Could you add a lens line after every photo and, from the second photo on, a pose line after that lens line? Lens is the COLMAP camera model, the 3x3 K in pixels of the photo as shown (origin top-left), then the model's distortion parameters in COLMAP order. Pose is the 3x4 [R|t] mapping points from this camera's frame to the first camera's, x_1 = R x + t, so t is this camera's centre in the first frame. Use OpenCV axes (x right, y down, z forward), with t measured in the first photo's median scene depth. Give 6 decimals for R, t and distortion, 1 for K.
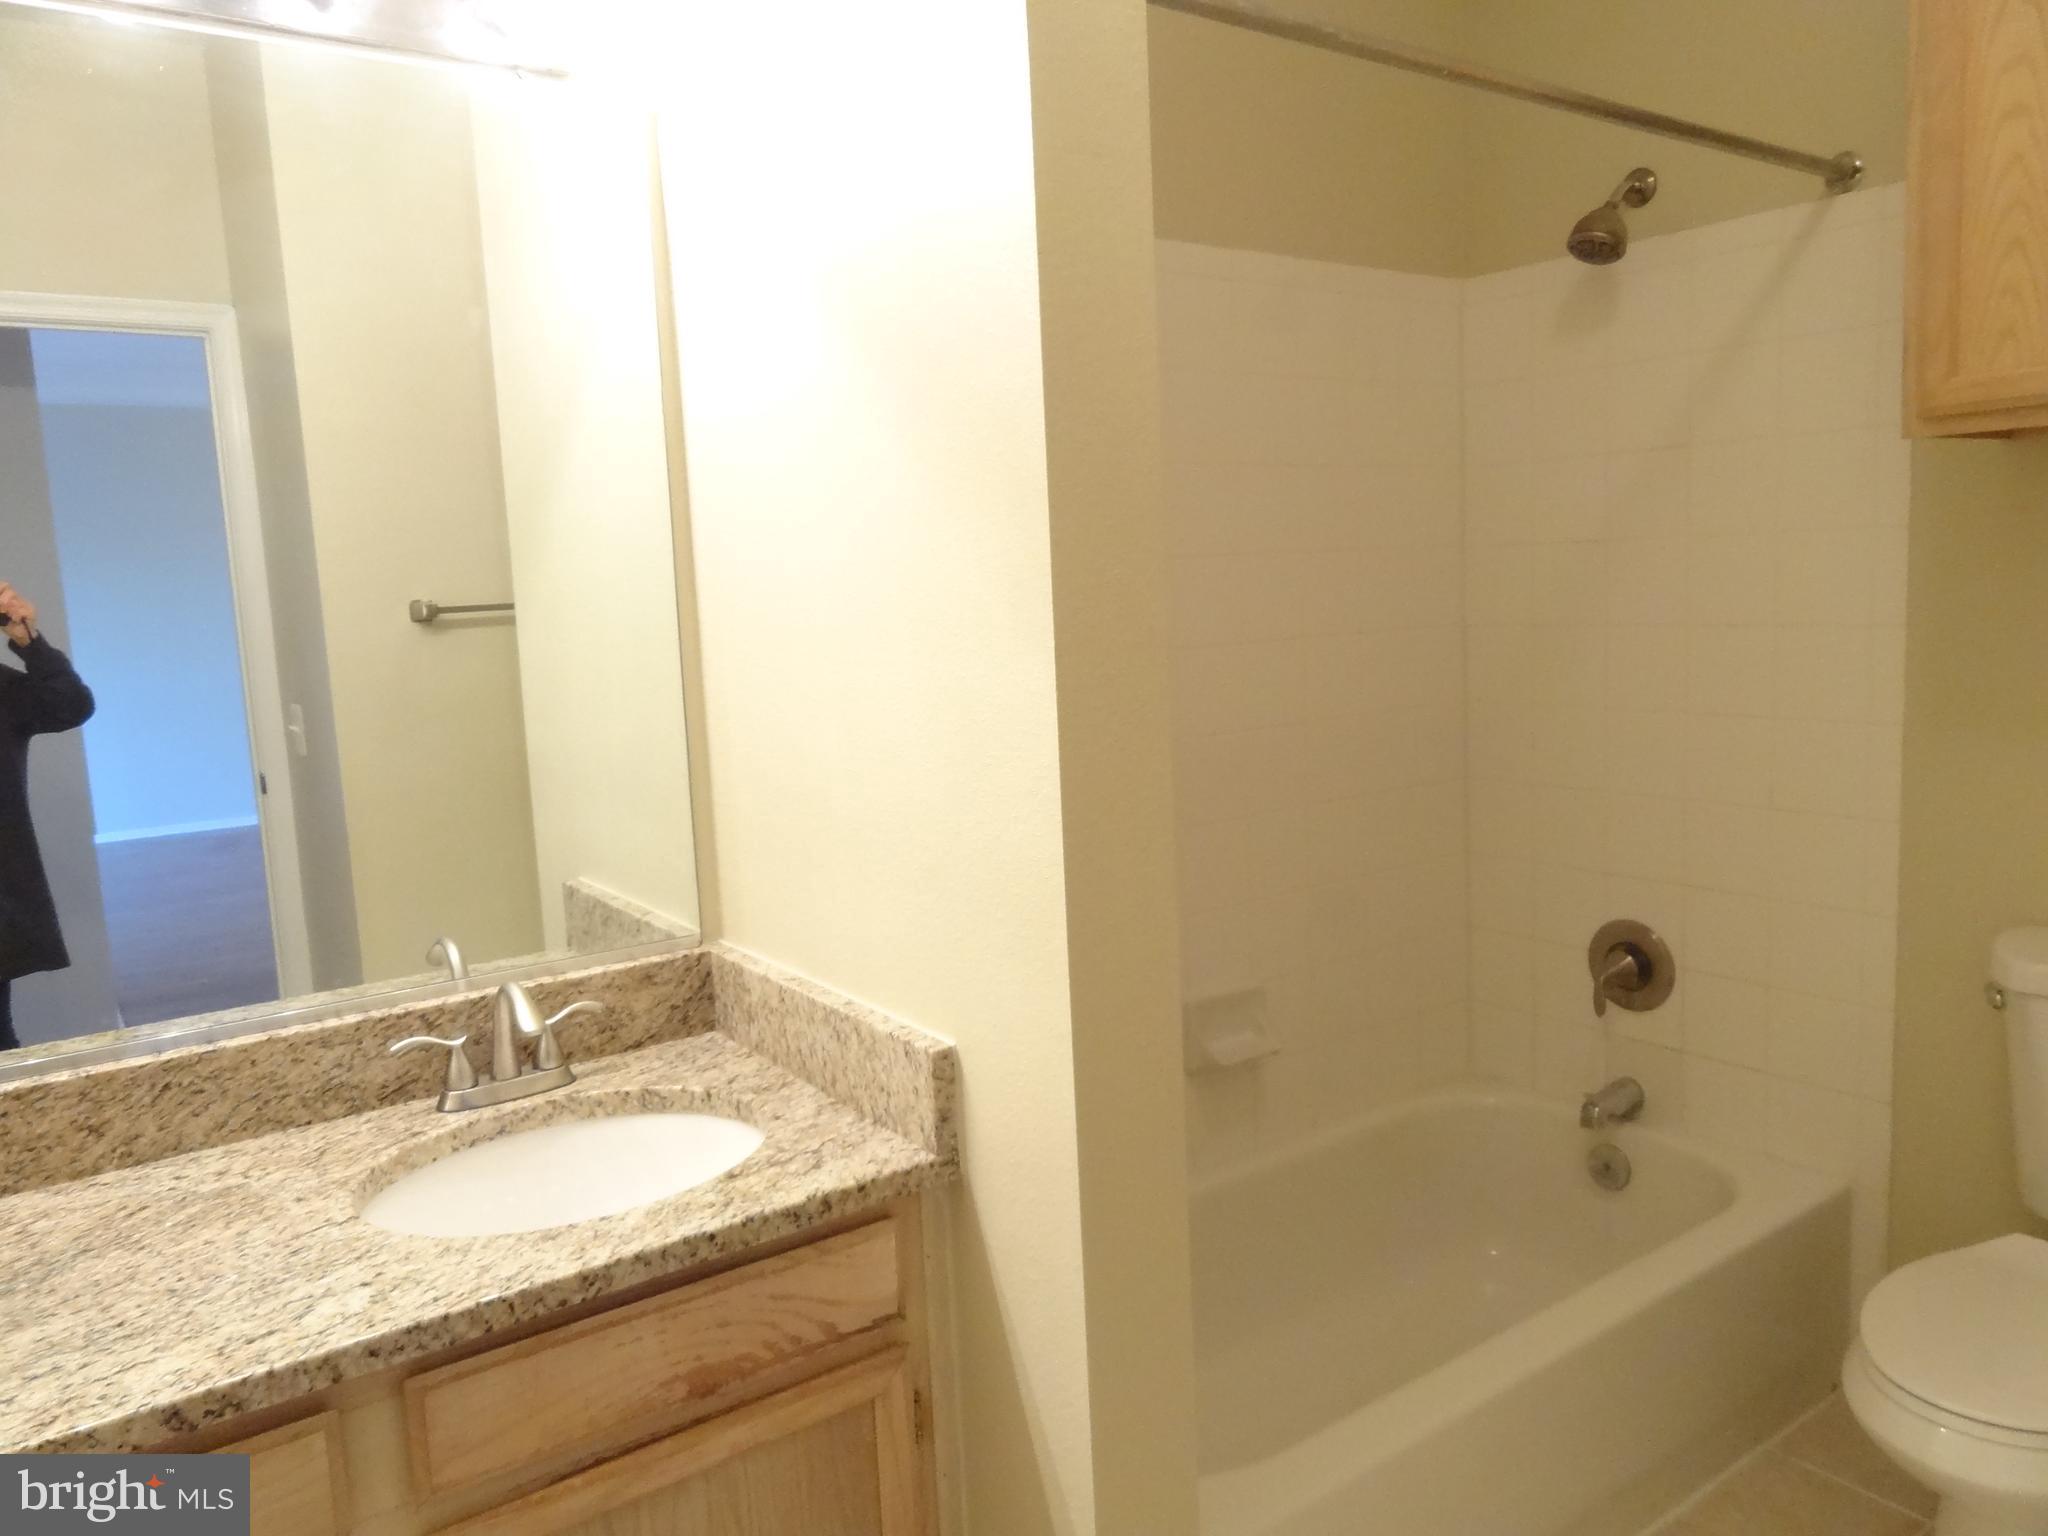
lens RADIAL K [[1458.2, 0, 1024.0], [0, 1458.2, 768.0], [0, 0, 1]] dist [-0.003661, 0.009207]
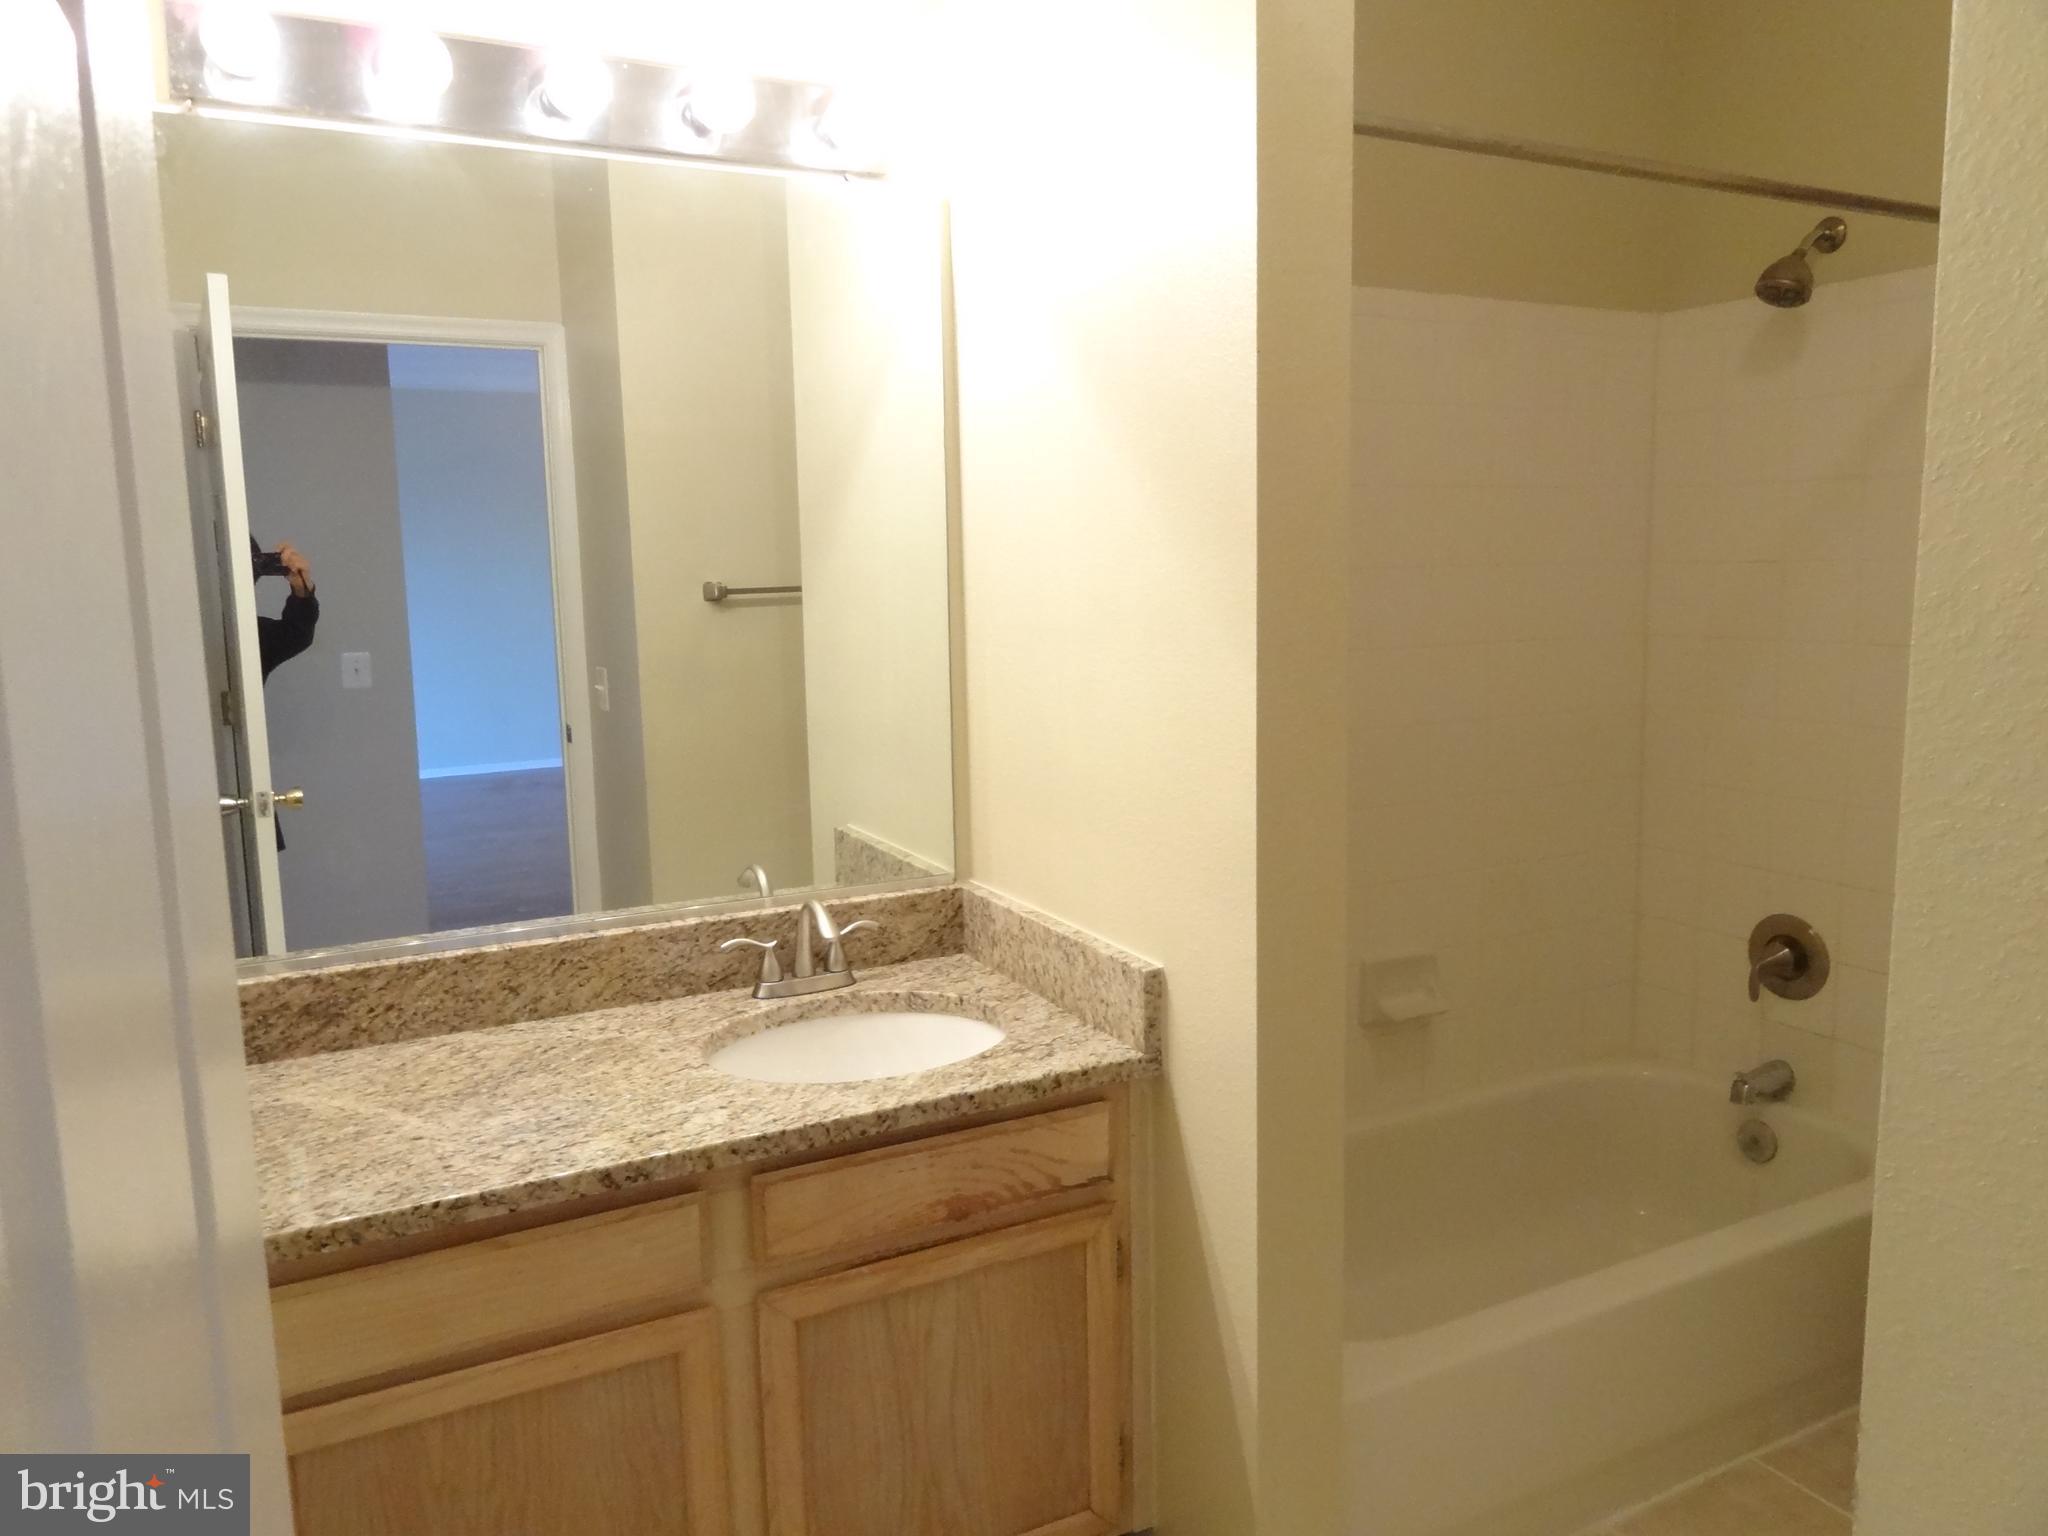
lens RADIAL K [[1458.2, 0, 1024.0], [0, 1458.2, 768.0], [0, 0, 1]] dist [-0.003661, 0.009207]
pose [[0.989363, 0.045422, -0.138195, 0.000184], [-0.043151, 0.998880, 0.019390, -0.000700], [0.138921, -0.013220, 0.990215, -0.253088]]
